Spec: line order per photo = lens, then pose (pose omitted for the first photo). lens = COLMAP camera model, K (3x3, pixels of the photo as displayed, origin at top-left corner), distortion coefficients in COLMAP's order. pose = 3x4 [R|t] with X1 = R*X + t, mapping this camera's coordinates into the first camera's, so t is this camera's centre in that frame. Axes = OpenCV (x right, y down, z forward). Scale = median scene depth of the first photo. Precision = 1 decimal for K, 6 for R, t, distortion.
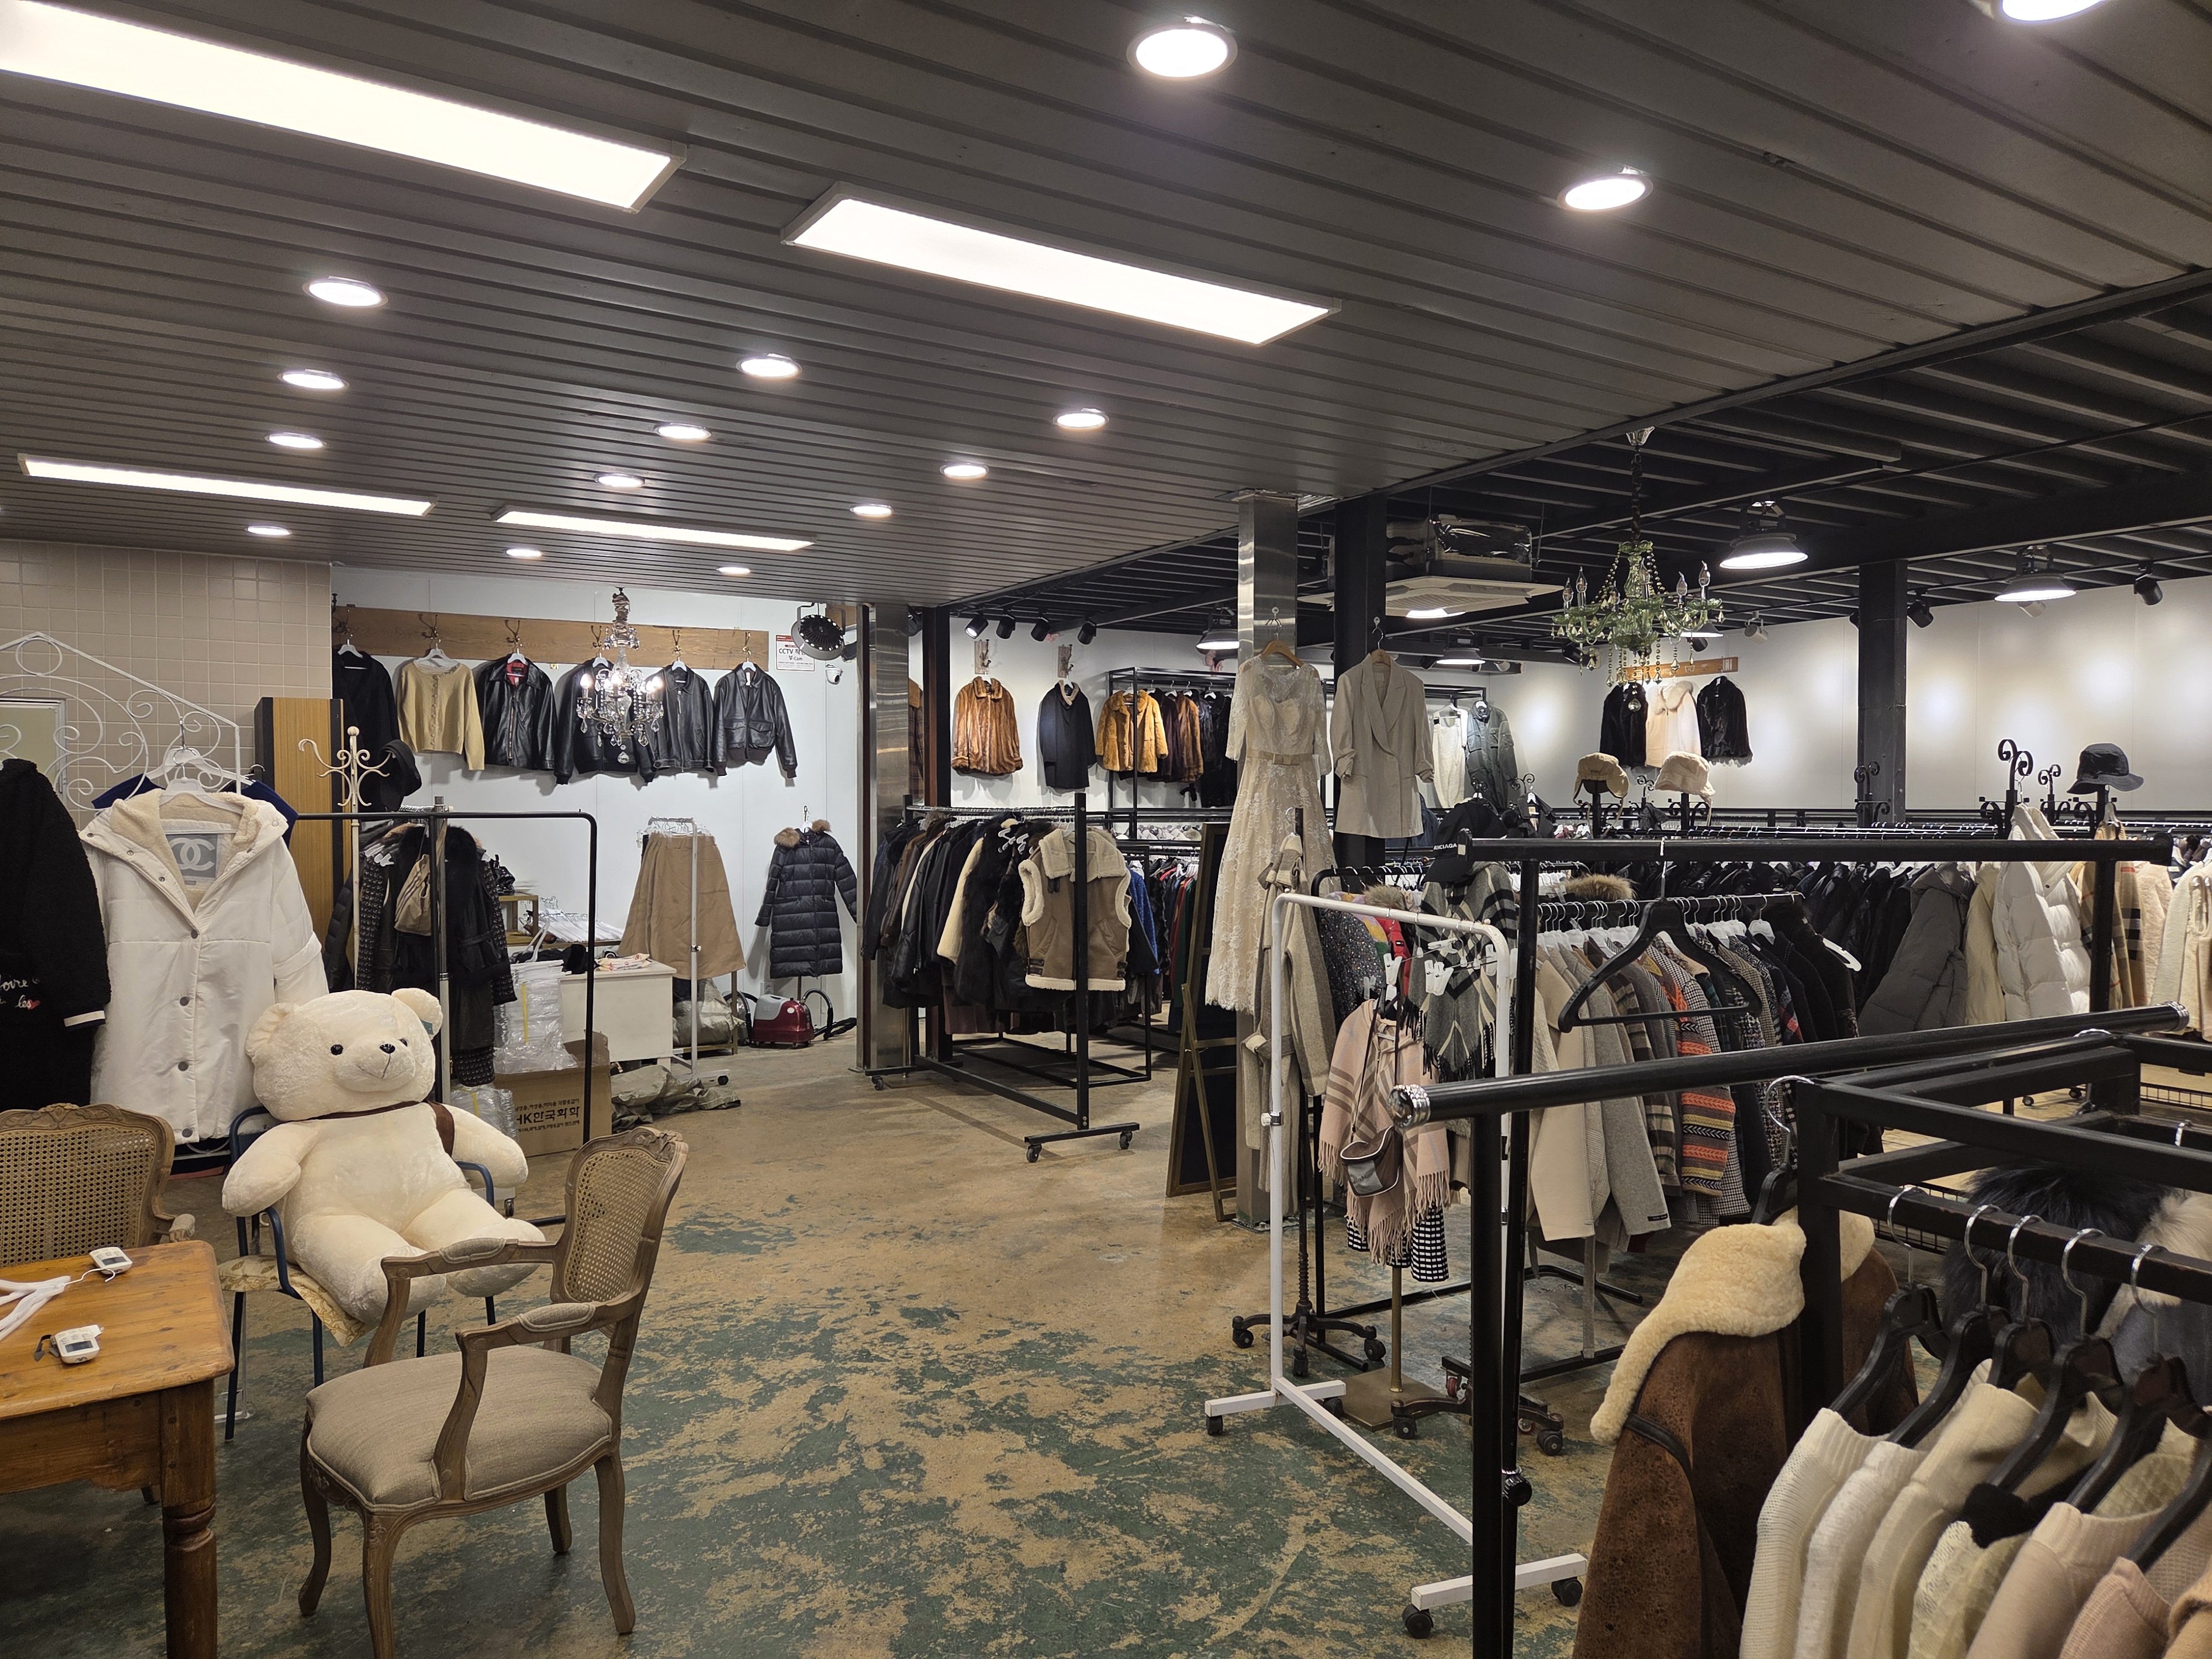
lens RADIAL K [[1469.9, 0, 1130.1], [0, 1469.9, 832.3], [0, 0, 1]] dist [0.081704, -0.066829]
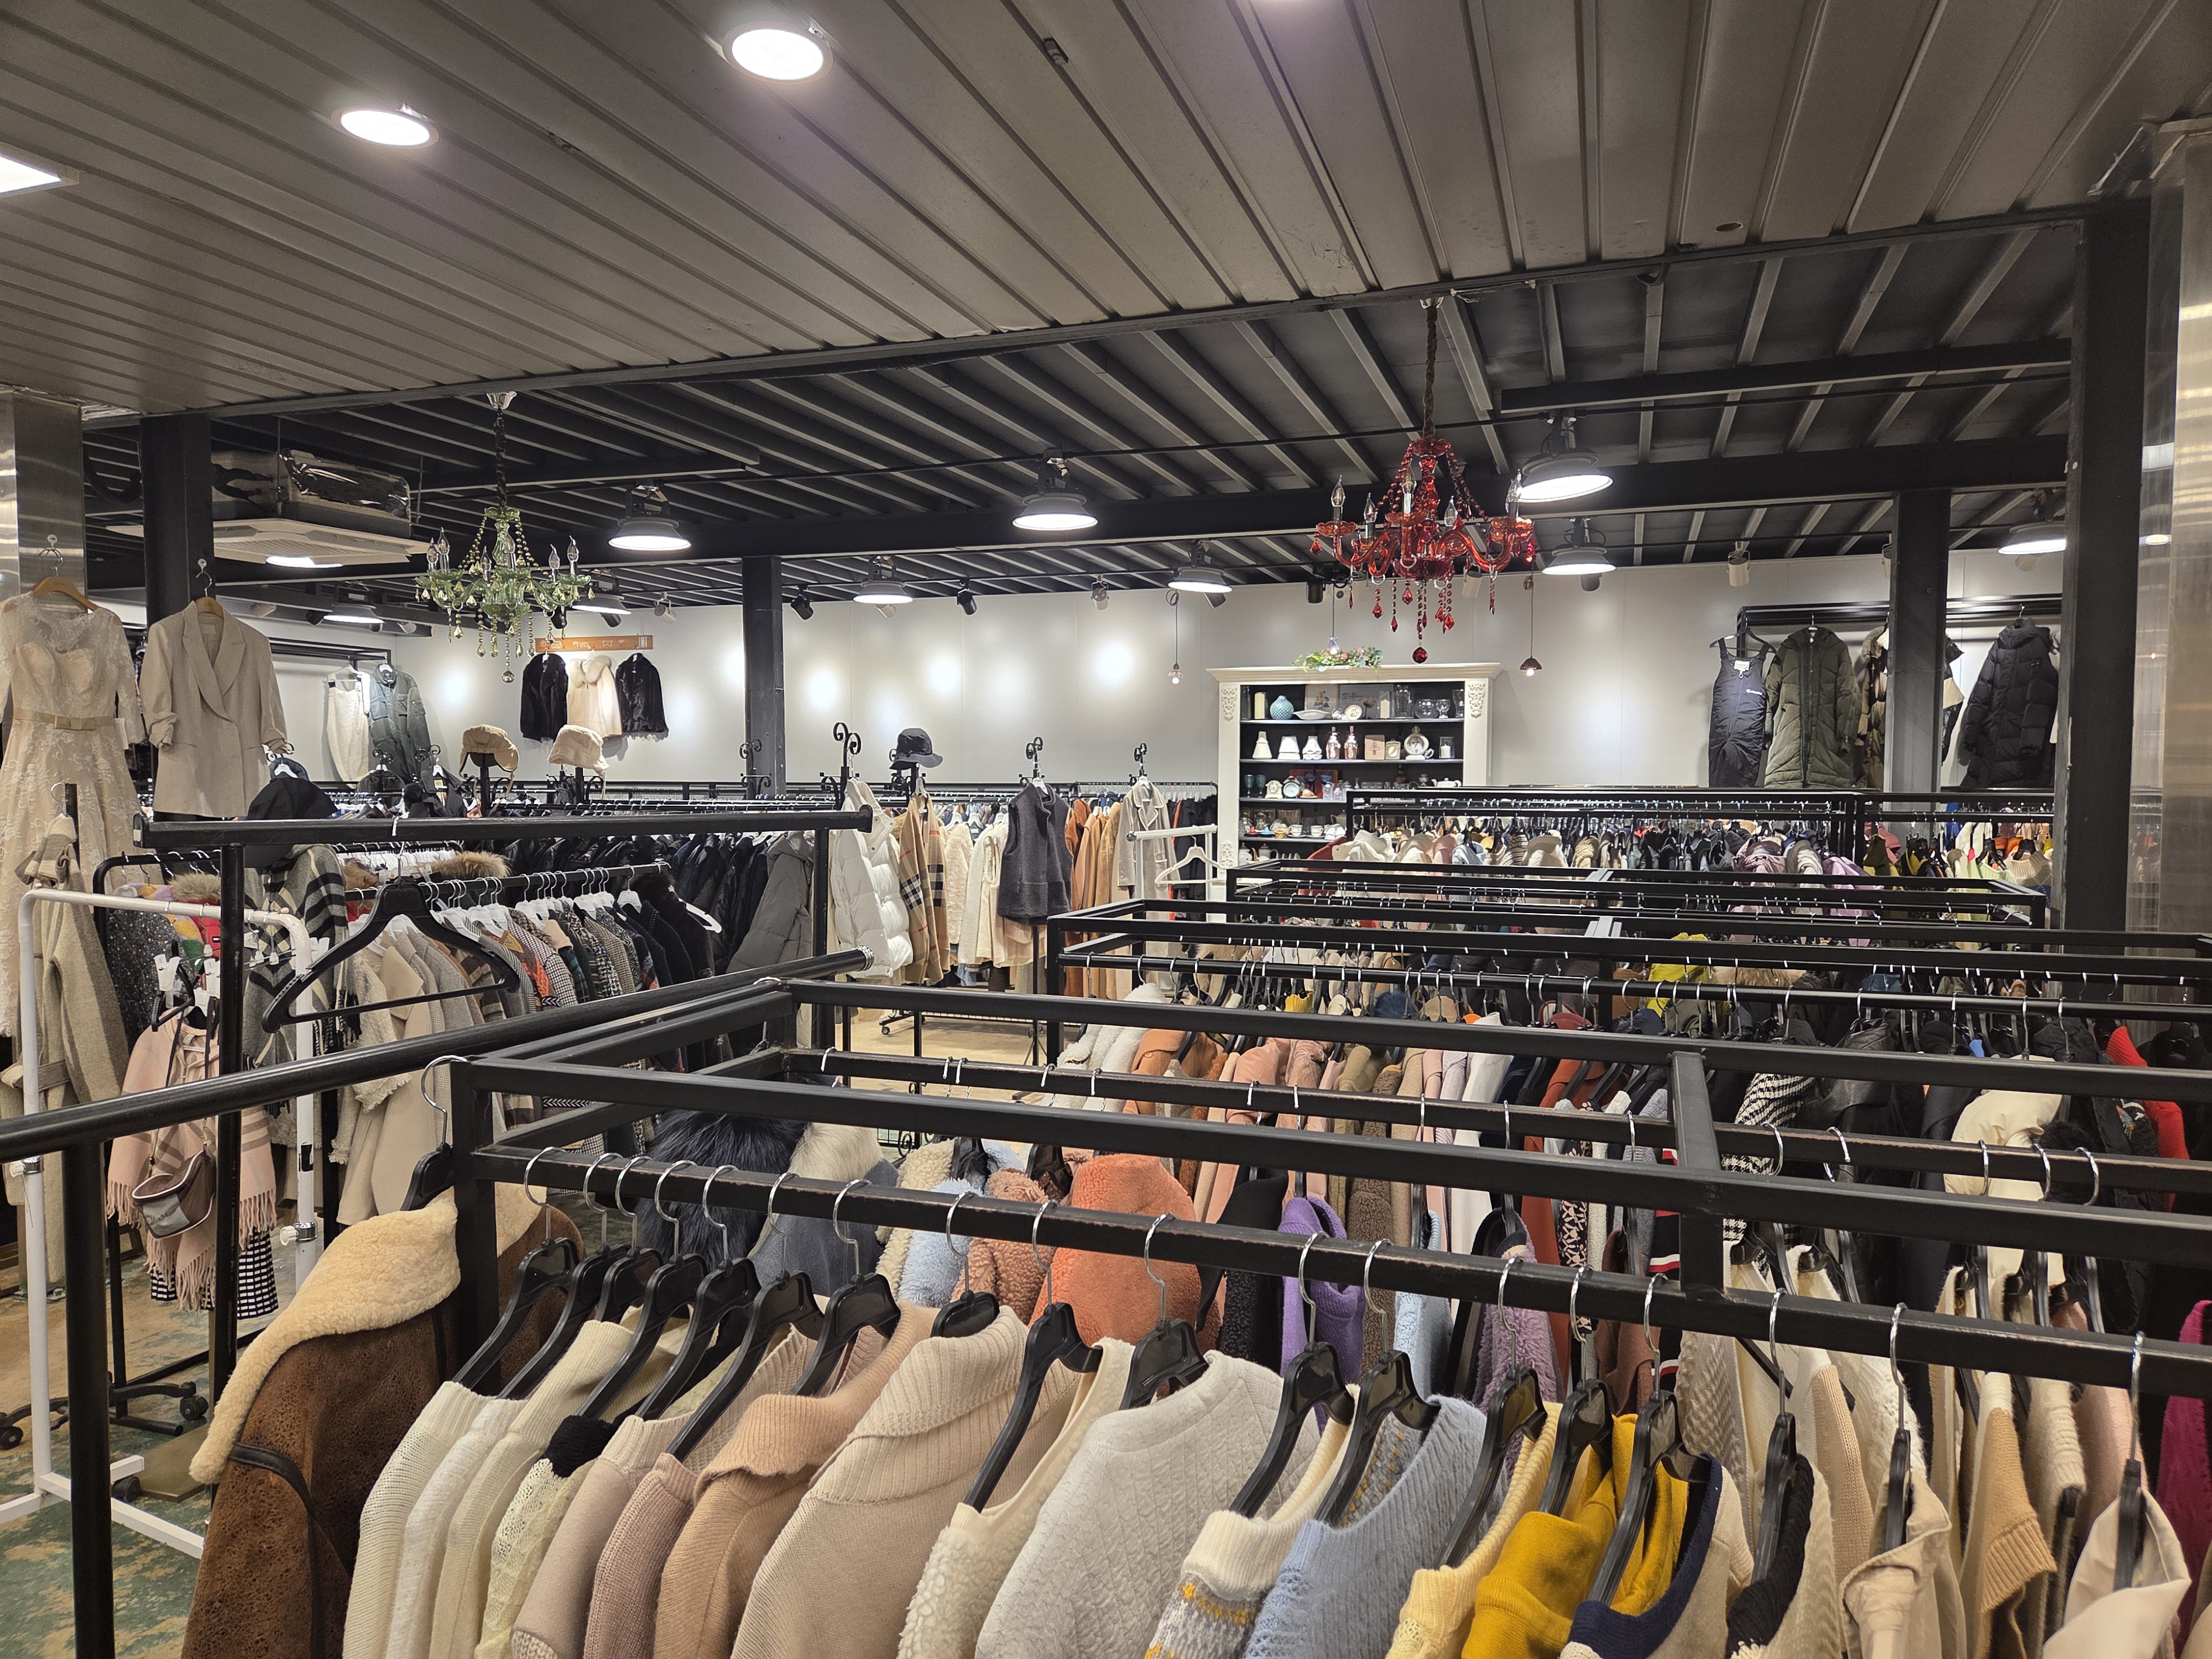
lens RADIAL K [[1469.9, 0, 1102.3], [0, 1469.9, 842.4], [0, 0, 1]] dist [0.081704, -0.066829]
pose [[0.780487, -0.028709, 0.624512, 0.007632], [0.013102, 0.999477, 0.029573, -0.000190], [-0.625035, -0.014899, 0.780455, -0.002547]]
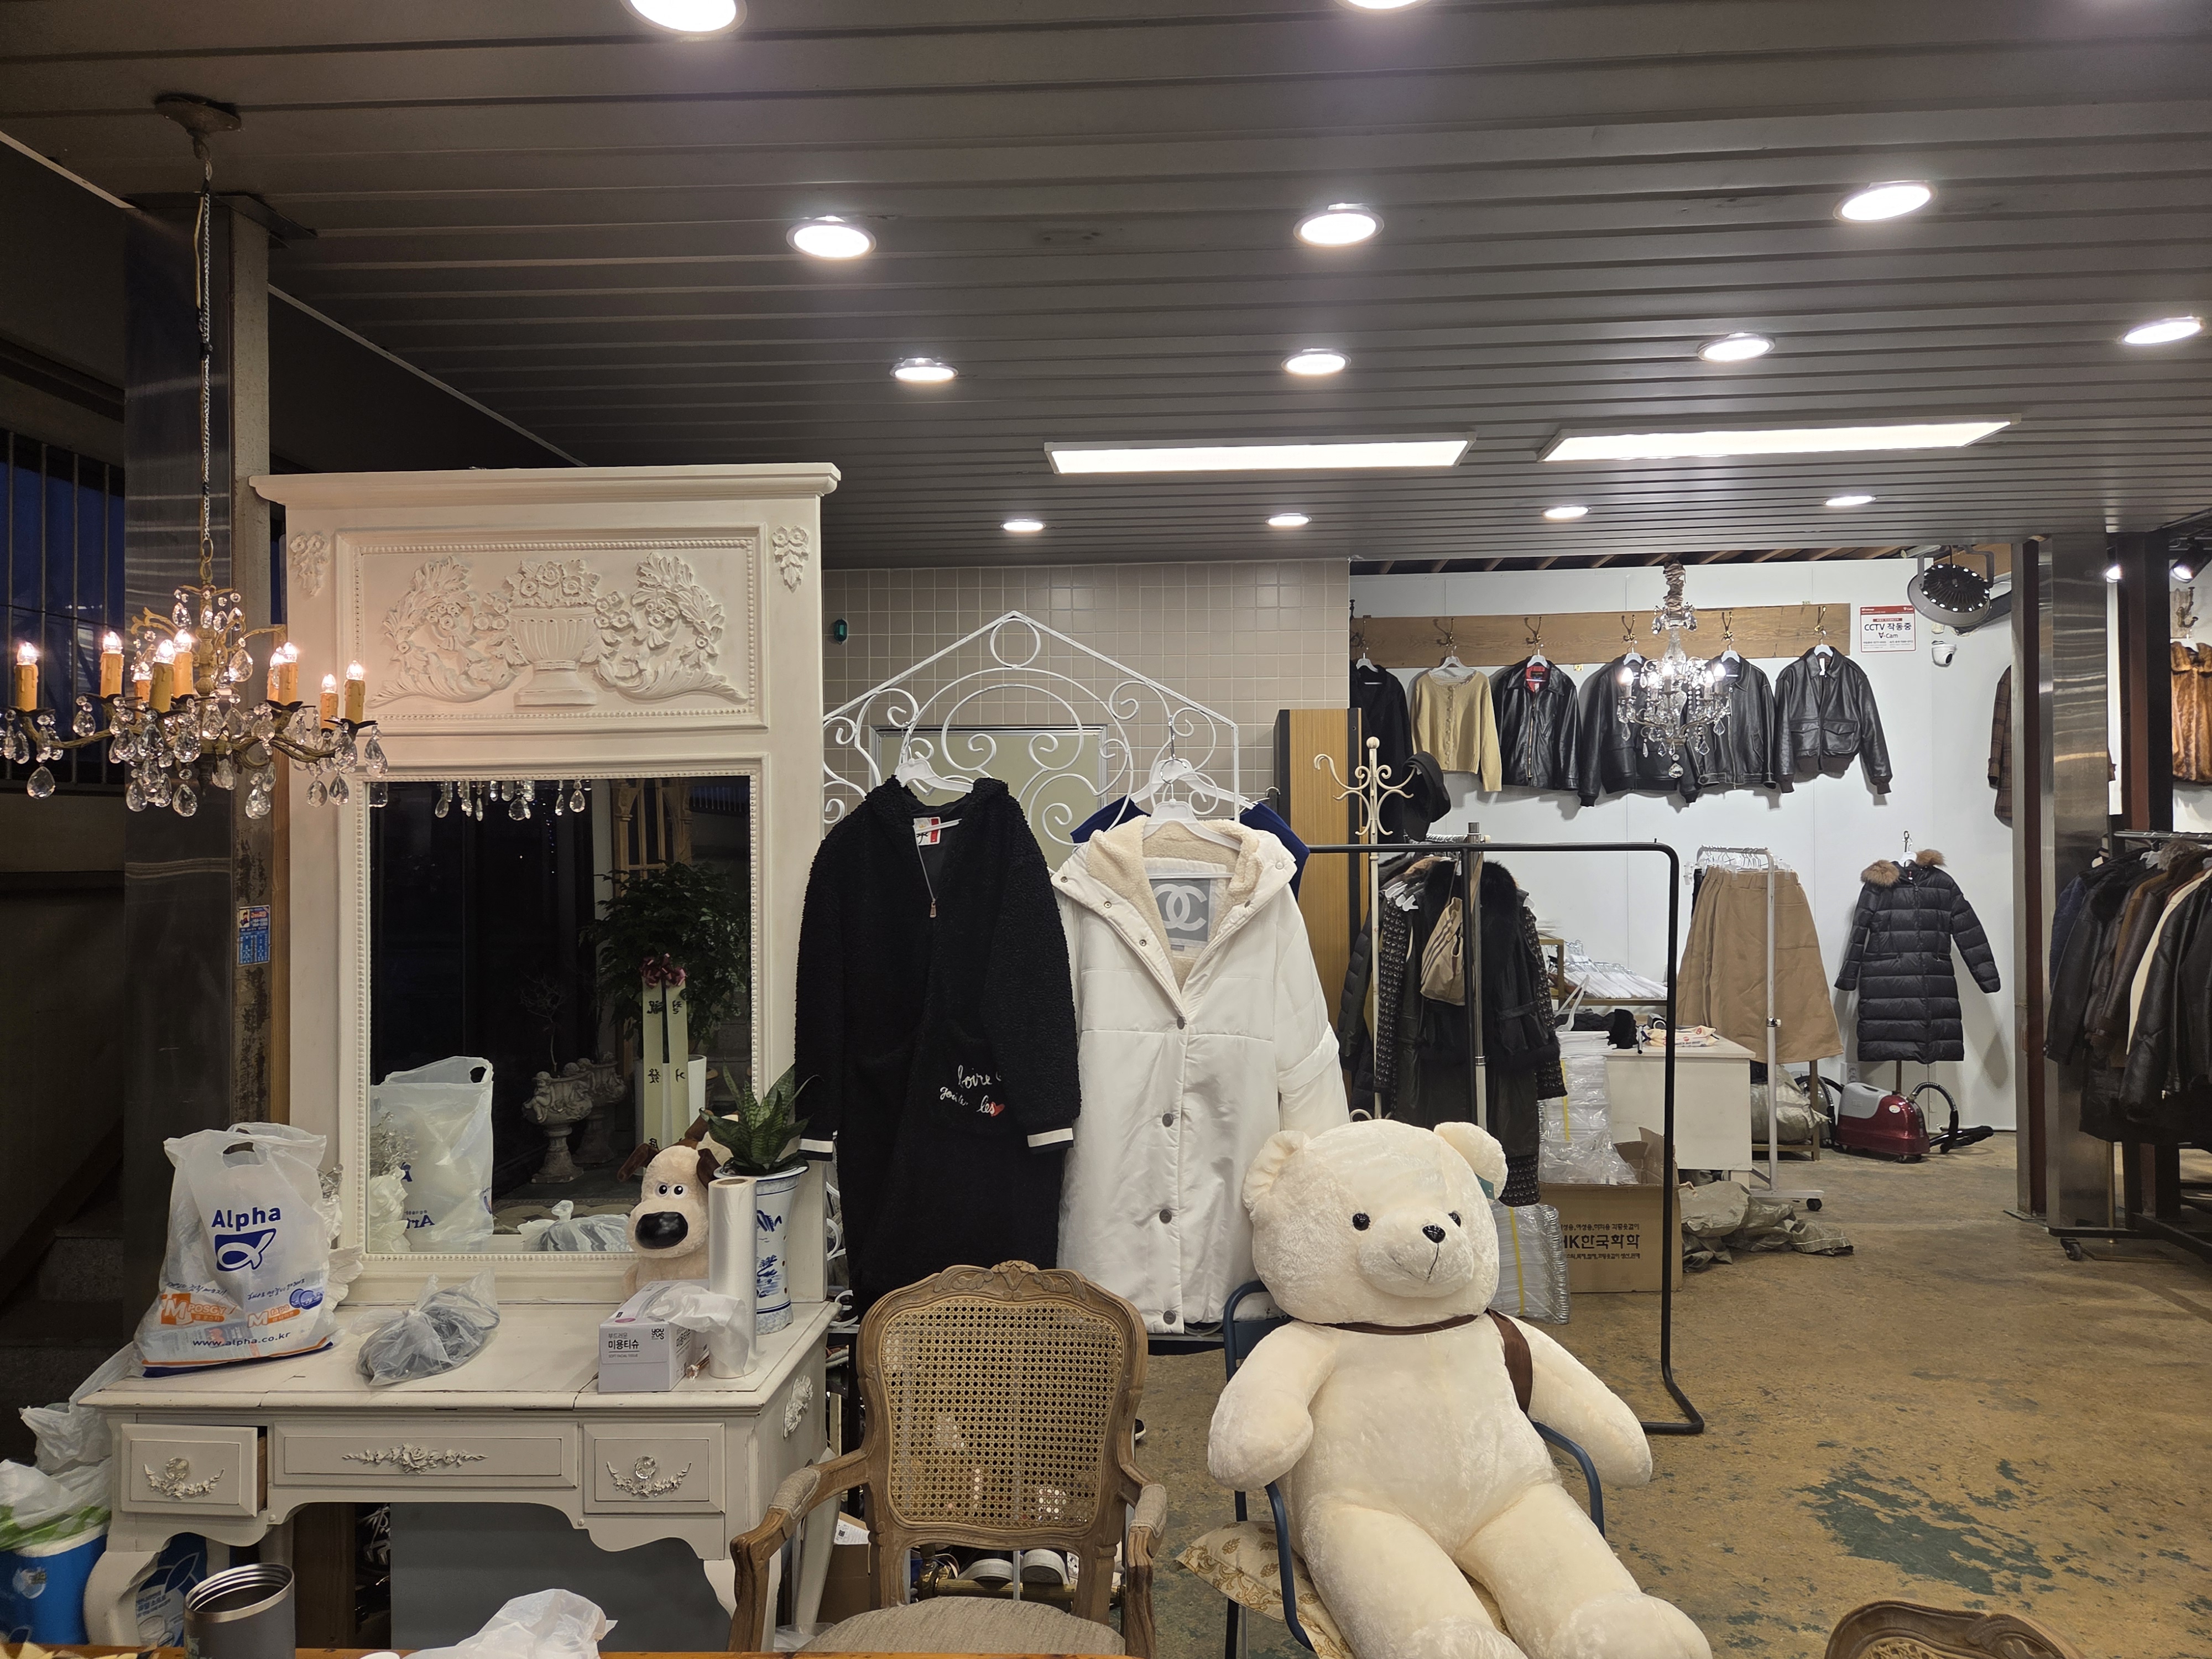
lens RADIAL K [[1469.9, 0, 1115.5], [0, 1469.9, 822.6], [0, 0, 1]] dist [0.081704, -0.066829]
pose [[0.799376, -0.006329, -0.600798, -0.238407], [-0.007078, 0.999776, -0.019950, -0.011764], [0.600790, 0.020200, 0.799152, 0.438920]]
